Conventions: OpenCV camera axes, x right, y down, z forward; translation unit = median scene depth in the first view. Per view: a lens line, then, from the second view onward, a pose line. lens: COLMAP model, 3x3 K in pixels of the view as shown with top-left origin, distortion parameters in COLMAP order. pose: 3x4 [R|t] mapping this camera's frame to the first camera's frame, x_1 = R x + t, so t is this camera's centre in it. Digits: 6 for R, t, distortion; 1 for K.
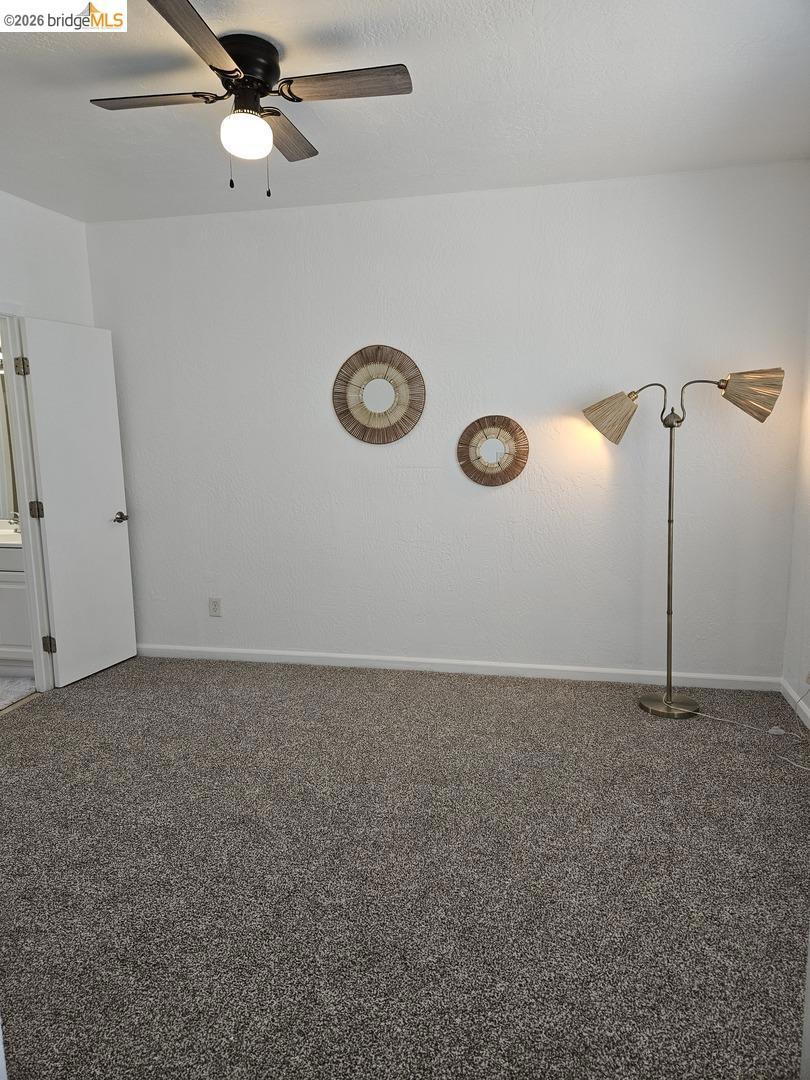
lens RADIAL K [[722.6, 0, 405.8], [0, 722.6, 538.1], [0, 0, 1]] dist [0.076474, -0.062580]
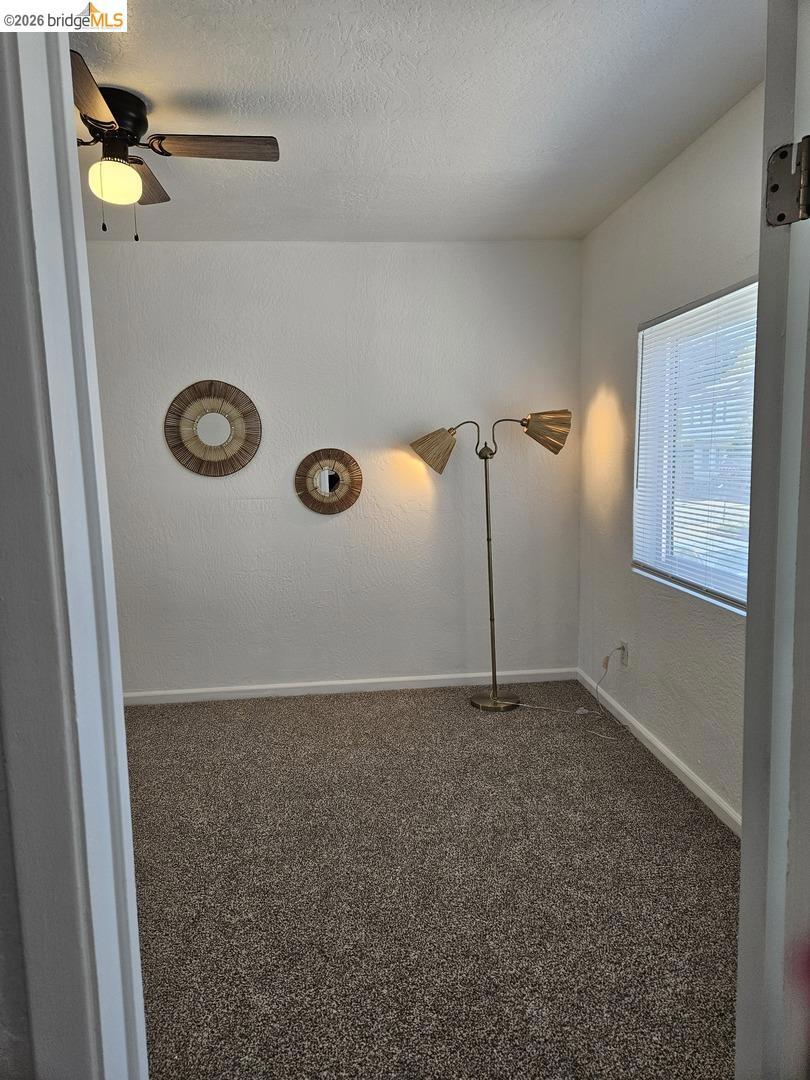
lens RADIAL K [[722.6, 0, 403.0], [0, 722.6, 541.1], [0, 0, 1]] dist [0.076474, -0.062580]
pose [[0.954887, -0.044161, 0.293667, -0.120039], [0.054437, 0.998155, -0.026907, 0.002803], [-0.291937, 0.041680, 0.955529, -0.061641]]
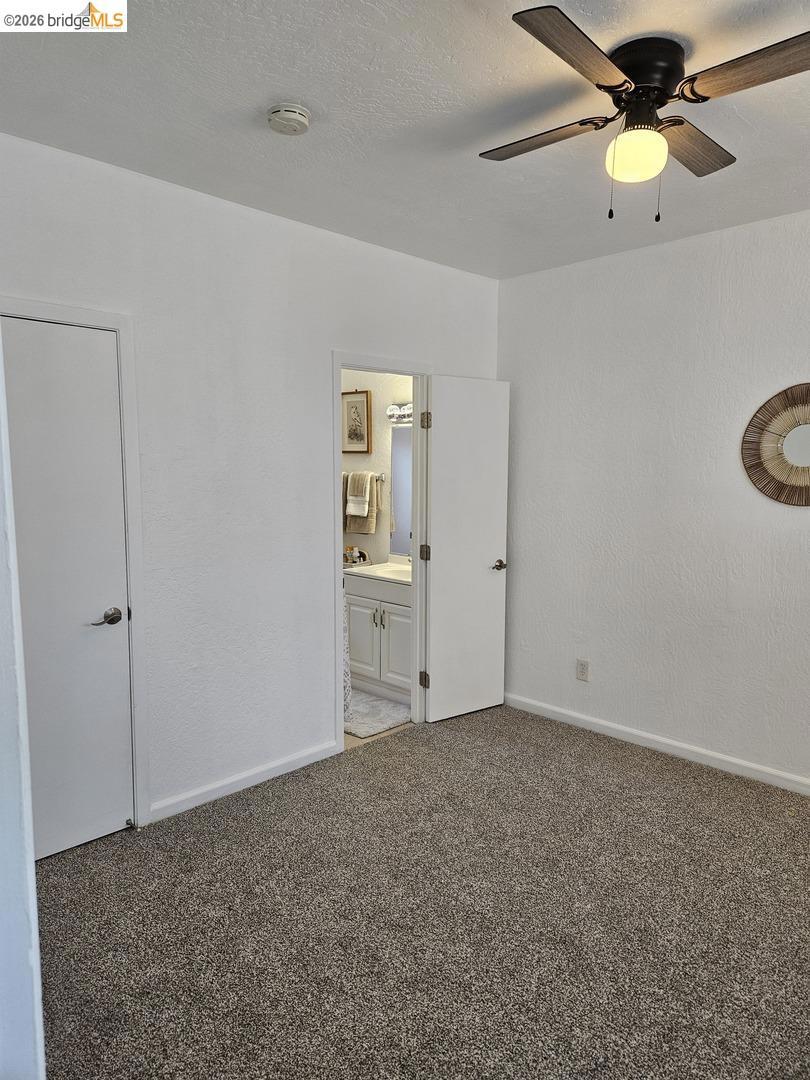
lens RADIAL K [[722.6, 0, 402.9], [0, 722.6, 546.1], [0, 0, 1]] dist [0.076474, -0.062580]
pose [[0.843713, 0.080512, -0.530722, 0.036049], [-0.102559, 0.994653, -0.012152, -0.041919], [0.526906, 0.064683, 0.847459, 0.119811]]
